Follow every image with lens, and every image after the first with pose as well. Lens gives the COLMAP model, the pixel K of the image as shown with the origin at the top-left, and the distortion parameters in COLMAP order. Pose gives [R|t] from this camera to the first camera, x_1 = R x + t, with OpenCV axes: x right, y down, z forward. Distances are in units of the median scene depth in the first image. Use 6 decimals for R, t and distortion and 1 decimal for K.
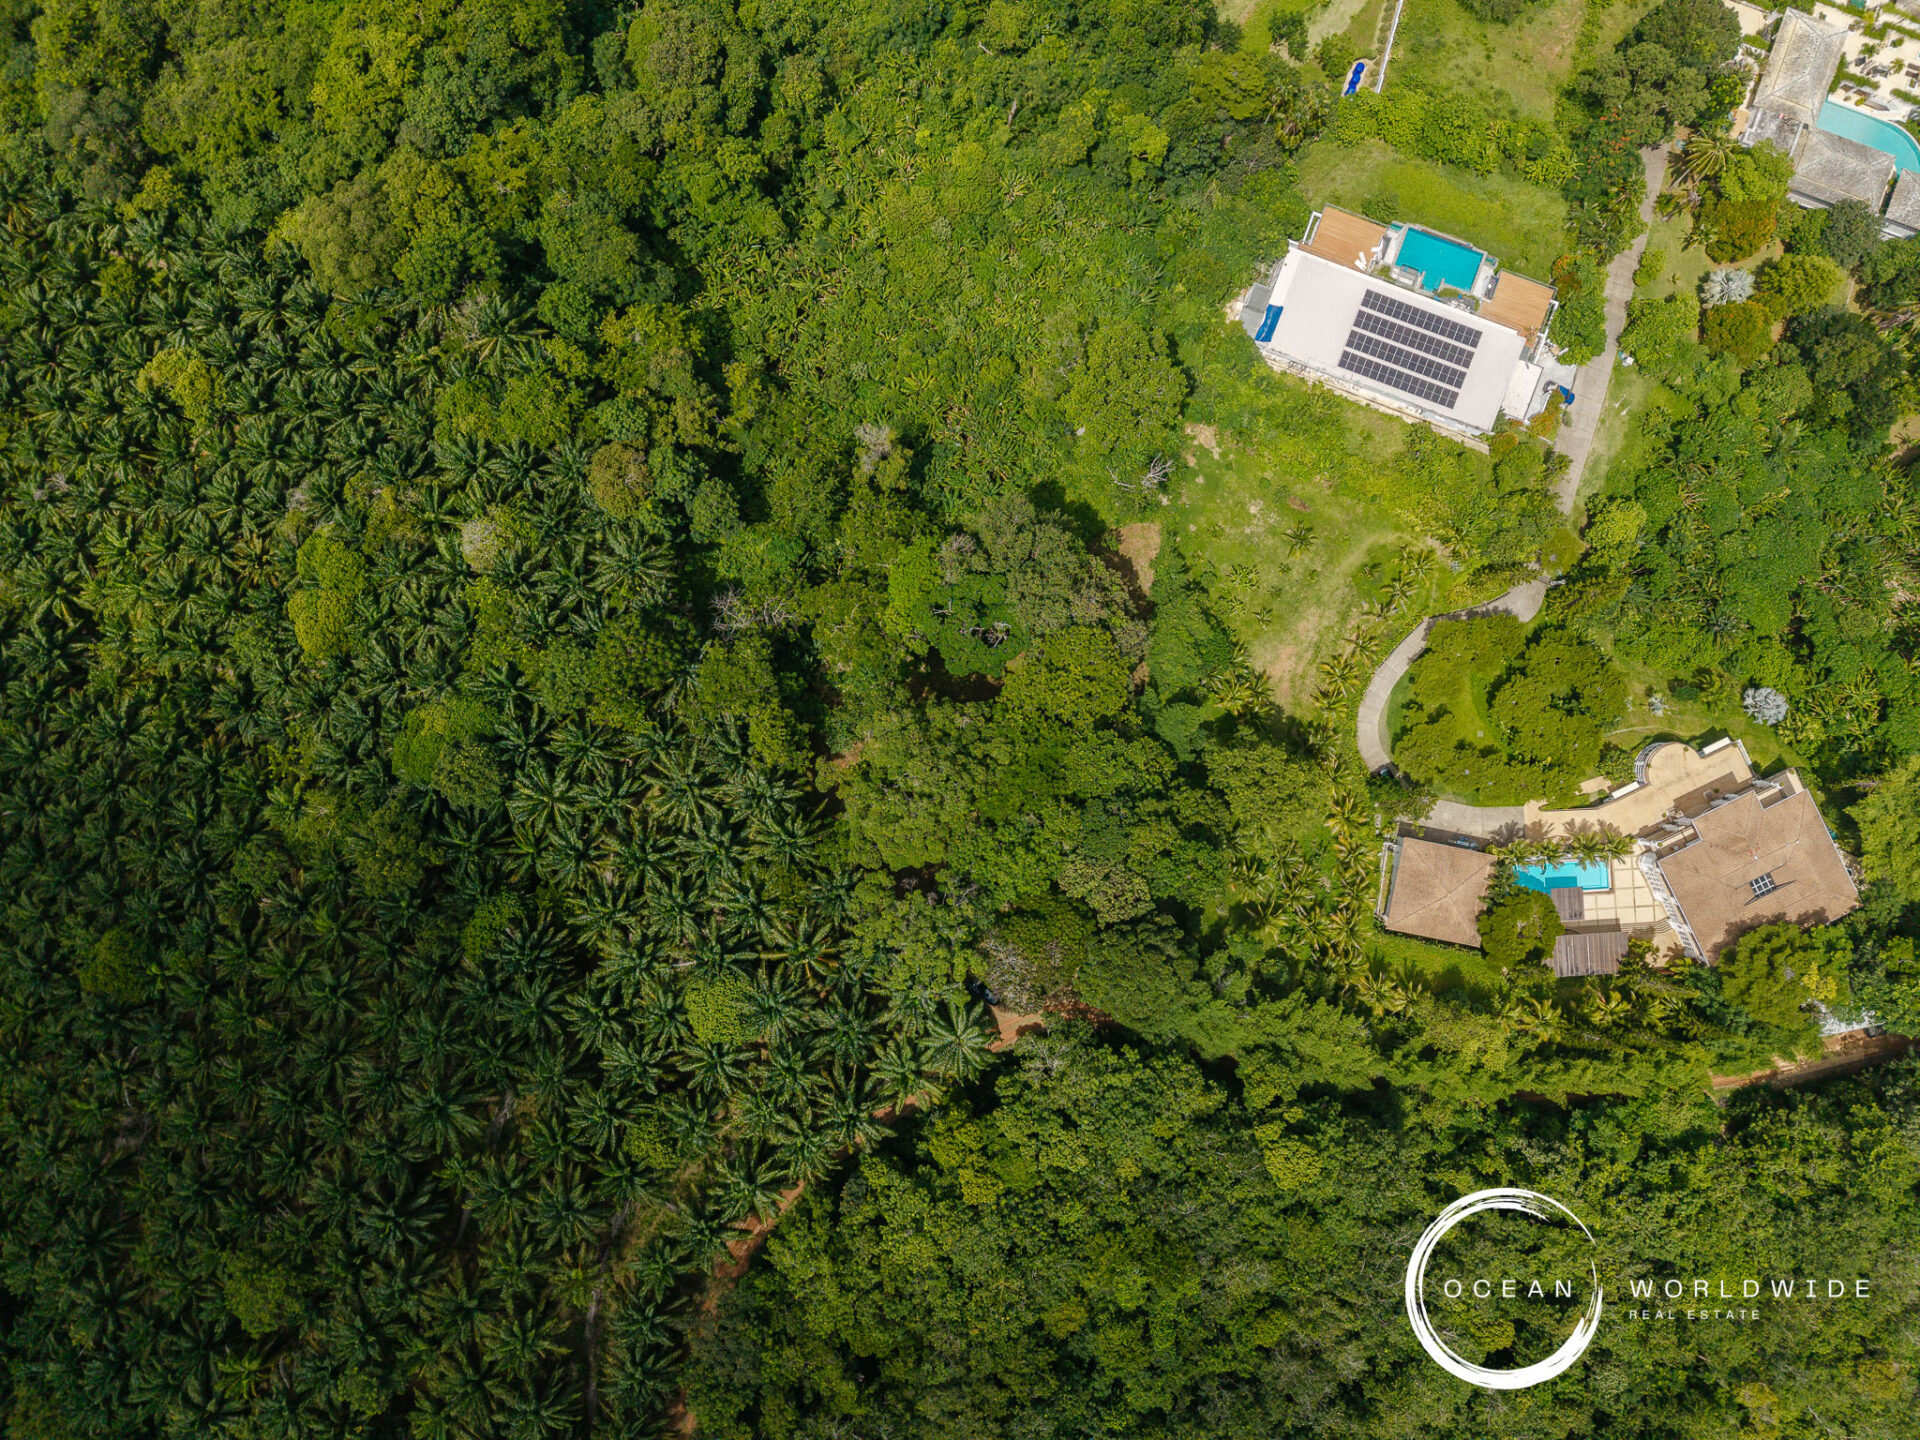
lens RADIAL K [[1301.6, 0, 960.9], [0, 1301.6, 722.9], [0, 0, 1]] dist [0.039340, -0.035460]
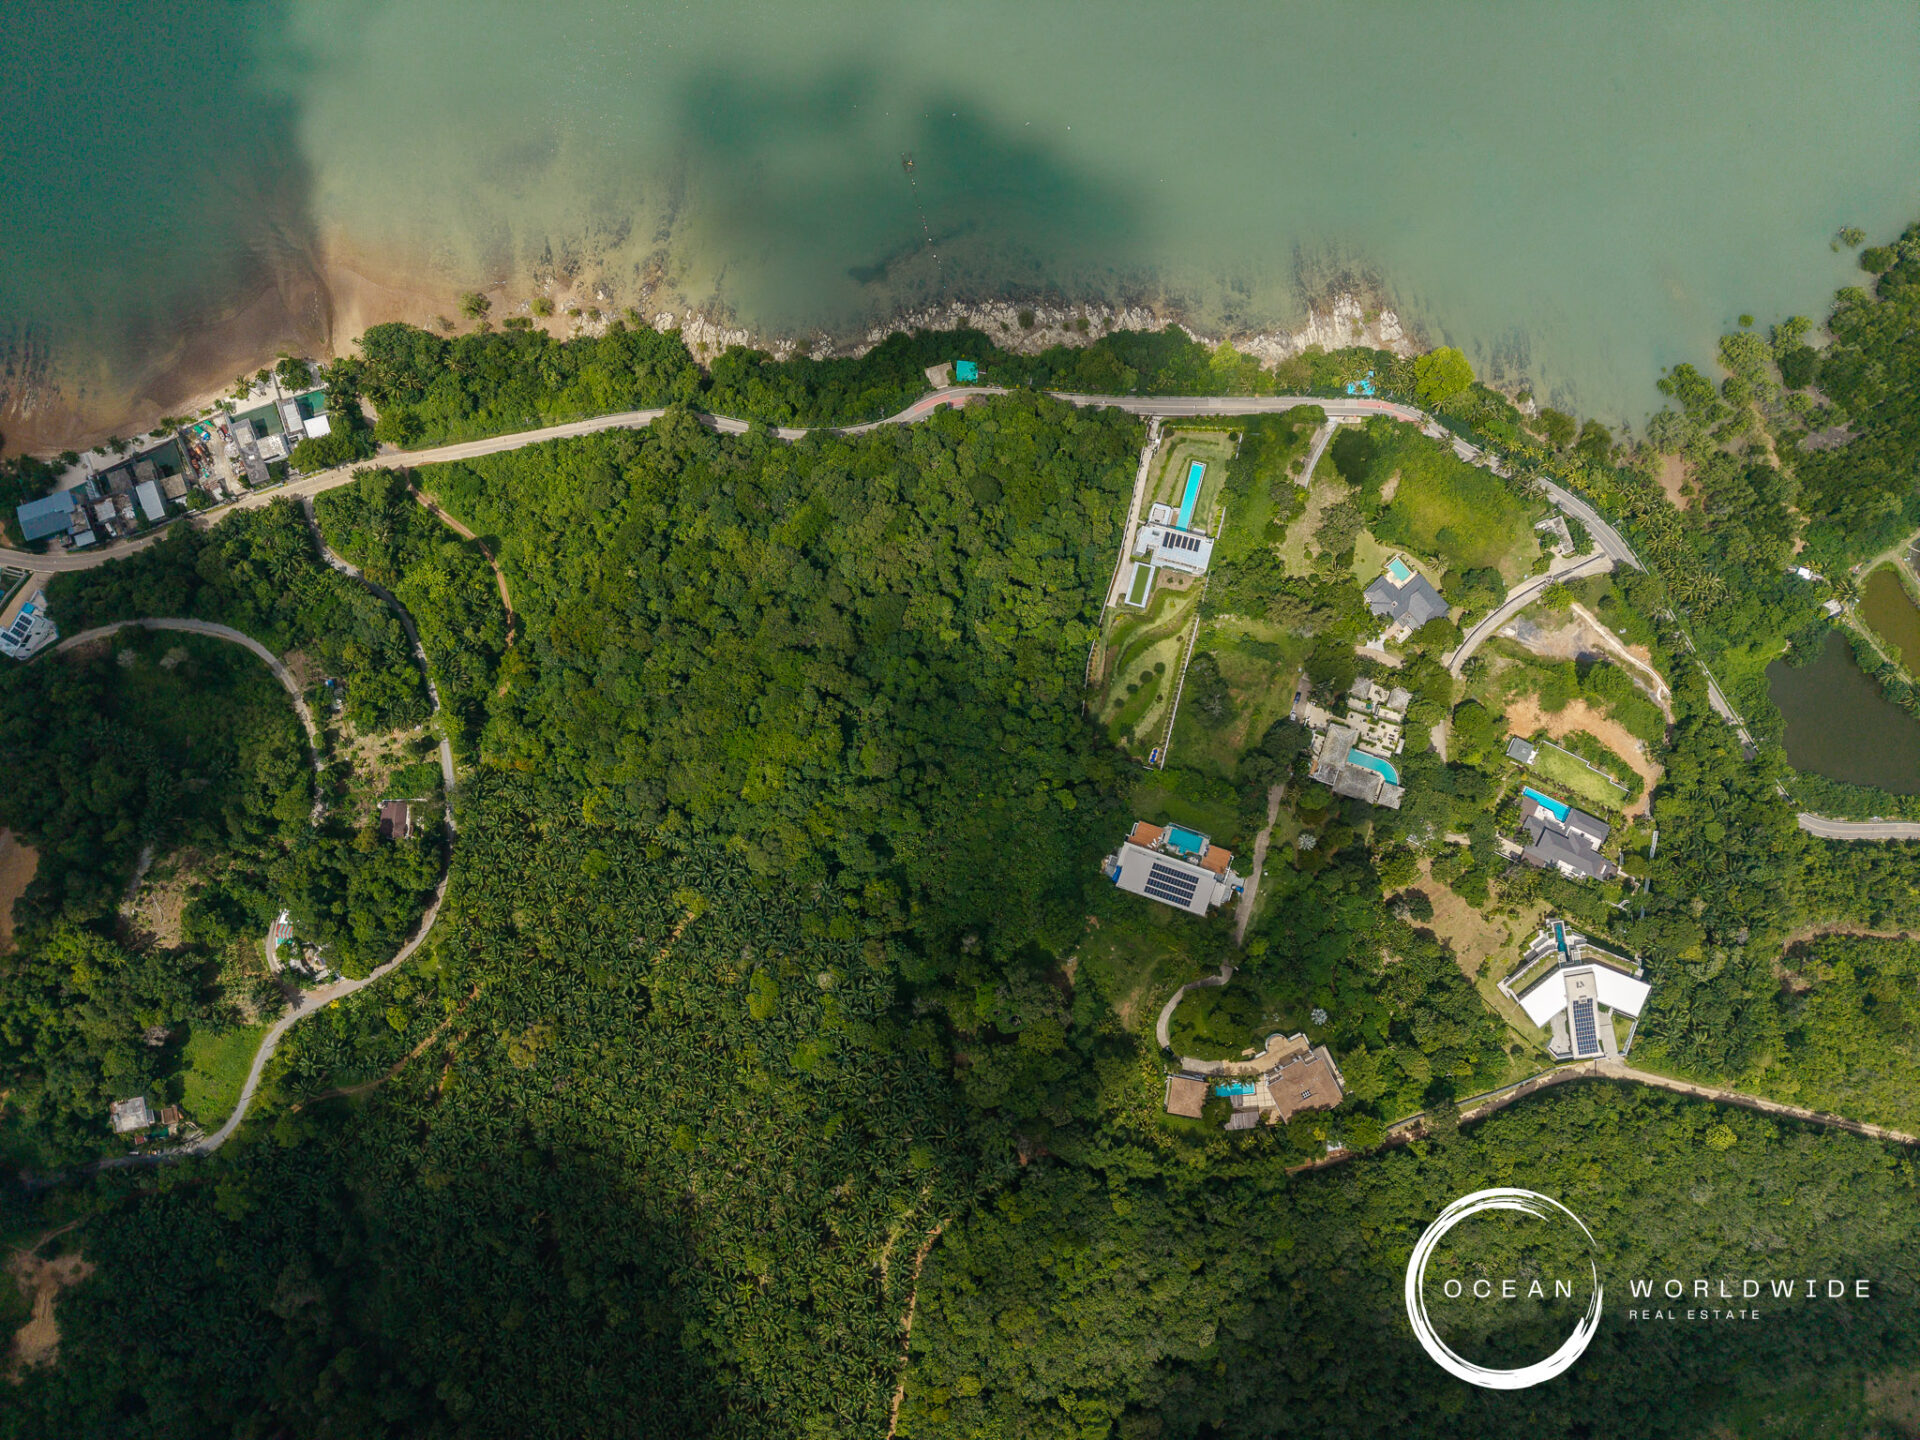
lens RADIAL K [[1301.6, 0, 959.4], [0, 1301.6, 717.0], [0, 0, 1]] dist [0.039340, -0.035460]
pose [[0.999762, -0.021483, 0.003738, -0.085722], [0.021529, 0.999686, -0.012832, -0.636337], [-0.003461, 0.012909, 0.999911, -1.694083]]
